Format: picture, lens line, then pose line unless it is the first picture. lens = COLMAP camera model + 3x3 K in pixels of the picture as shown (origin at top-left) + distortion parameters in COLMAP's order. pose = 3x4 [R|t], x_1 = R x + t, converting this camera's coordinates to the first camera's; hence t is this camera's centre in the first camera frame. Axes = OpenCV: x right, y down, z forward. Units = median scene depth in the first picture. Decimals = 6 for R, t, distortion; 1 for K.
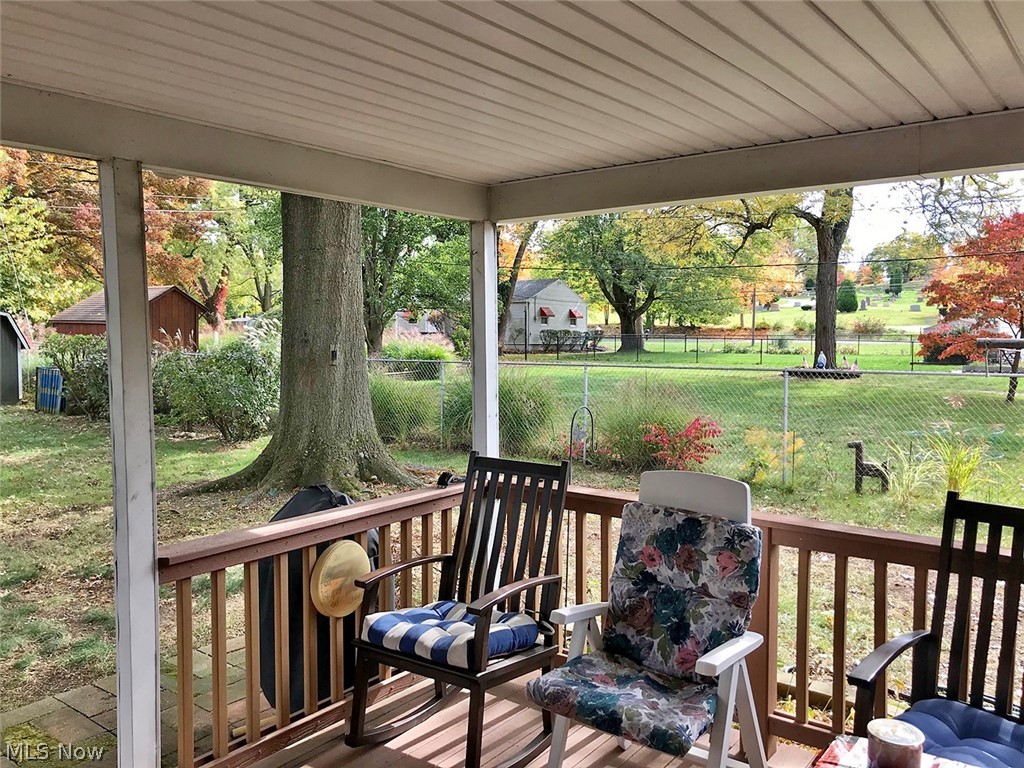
lens RADIAL K [[851.6, 0, 510.7], [0, 851.6, 379.7], [0, 0, 1]] dist [0.061548, -0.073853]
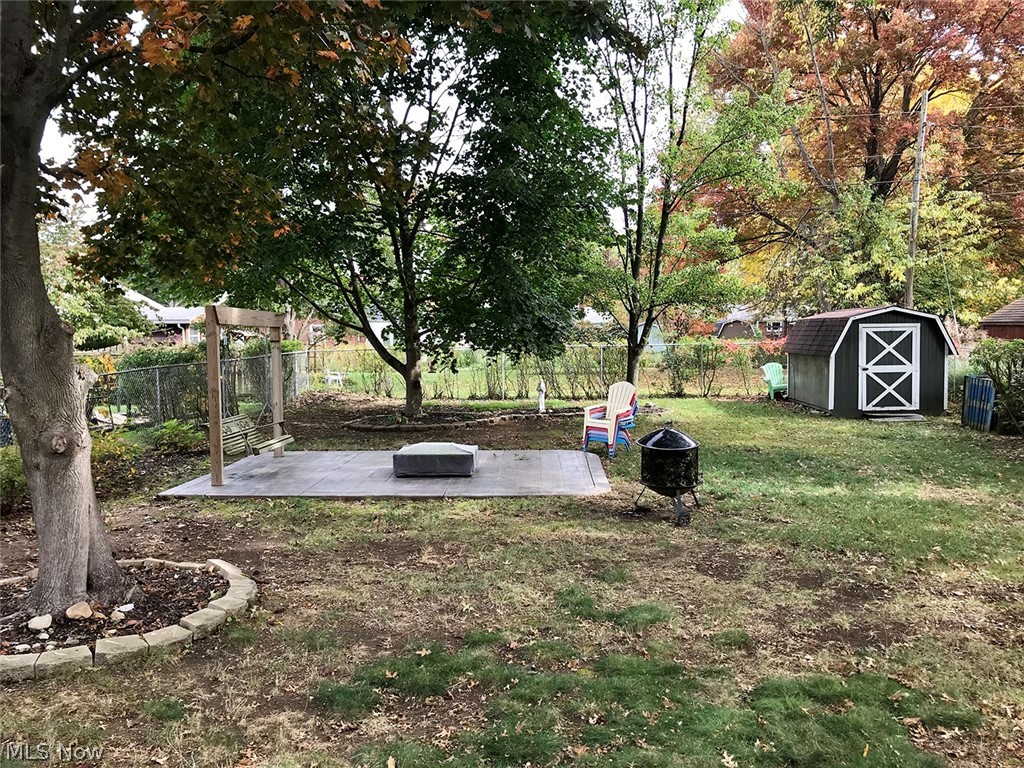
lens RADIAL K [[851.6, 0, 517.1], [0, 851.6, 375.2], [0, 0, 1]] dist [0.061548, -0.073853]
pose [[0.560736, 0.036334, -0.827197, -0.065010], [-0.043469, 0.998951, 0.014411, -0.006499], [0.826853, 0.027877, 0.561727, 0.104987]]
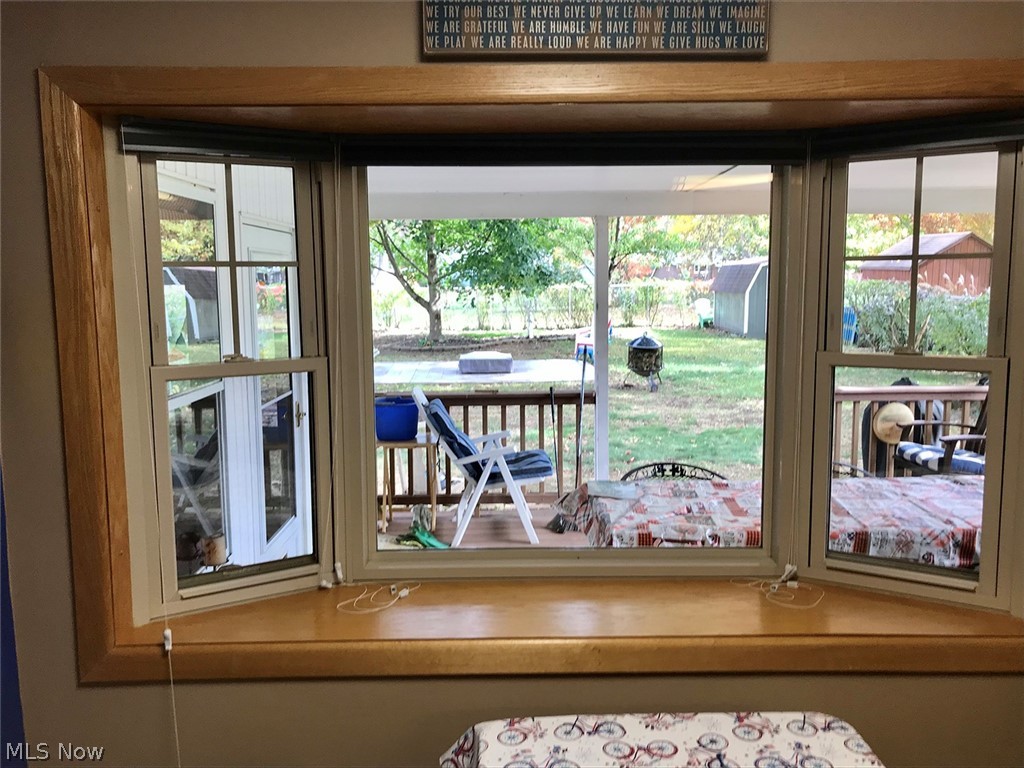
lens RADIAL K [[851.6, 0, 504.0], [0, 851.6, 380.9], [0, 0, 1]] dist [0.061548, -0.073853]
pose [[0.615763, 0.090513, -0.782715, 0.097088], [-0.036982, 0.995605, 0.086037, 0.002782], [0.787063, -0.024032, 0.616405, -0.103573]]
